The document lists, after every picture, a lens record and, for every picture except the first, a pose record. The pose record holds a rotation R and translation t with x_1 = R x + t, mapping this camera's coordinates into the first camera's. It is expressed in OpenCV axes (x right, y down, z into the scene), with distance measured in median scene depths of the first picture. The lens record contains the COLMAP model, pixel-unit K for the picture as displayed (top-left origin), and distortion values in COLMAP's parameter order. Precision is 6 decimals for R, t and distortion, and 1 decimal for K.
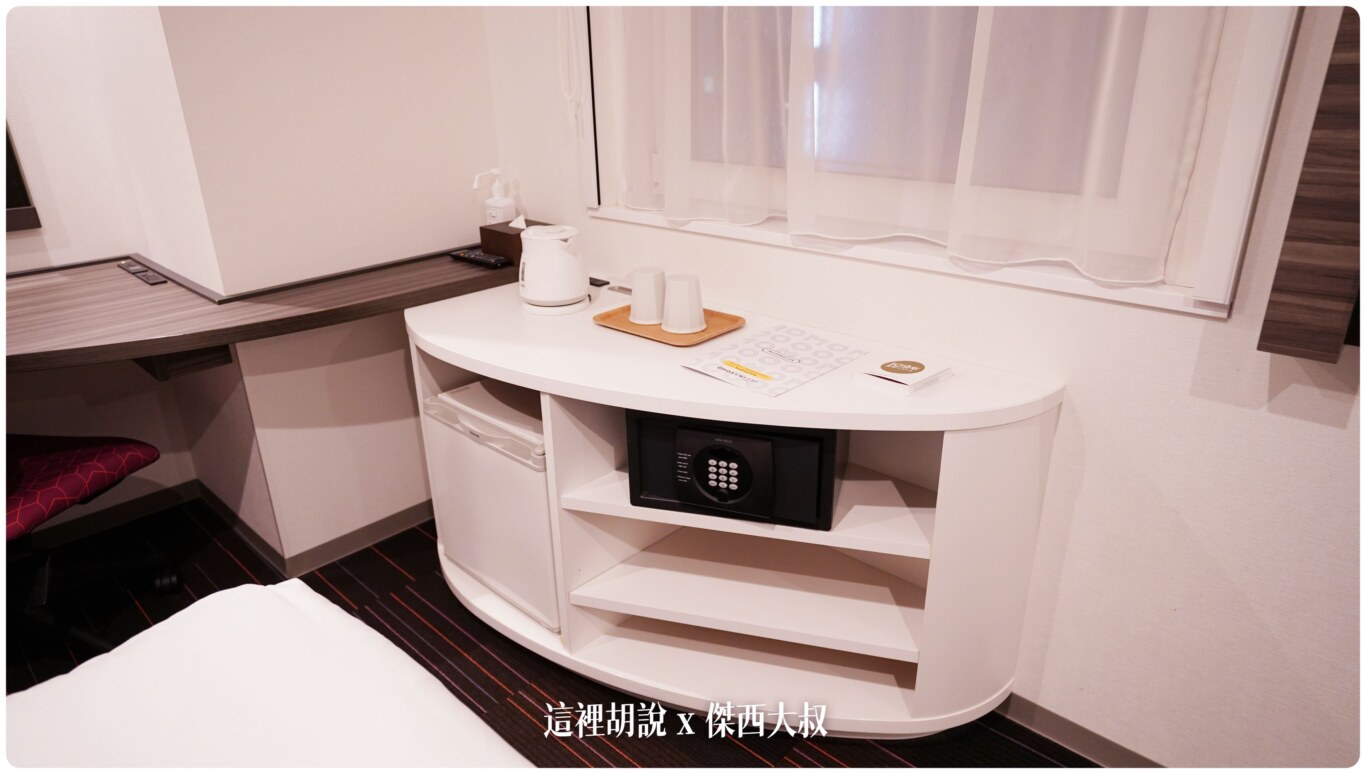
lens RADIAL K [[827.1, 0, 682.8], [0, 827.1, 388.1], [0, 0, 1]] dist [-0.035365, 0.007453]
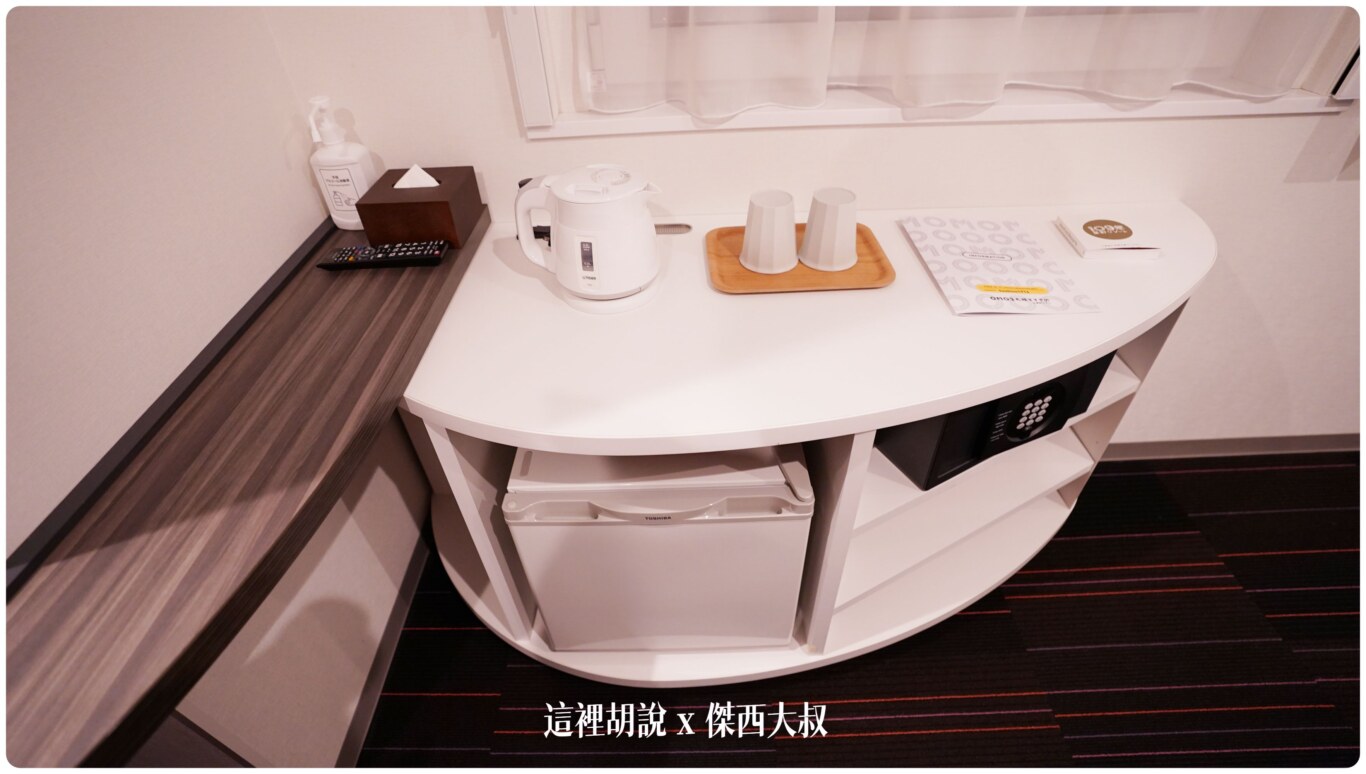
lens RADIAL K [[617.8, 0, 682.2], [0, 617.8, 388.6], [0, 0, 1]] dist [-0.034146, 0.000744]
pose [[0.724471, -0.454253, 0.518456, -0.516708], [0.279819, 0.881190, 0.381058, -0.255086], [-0.629955, -0.130992, 0.765505, 0.701902]]
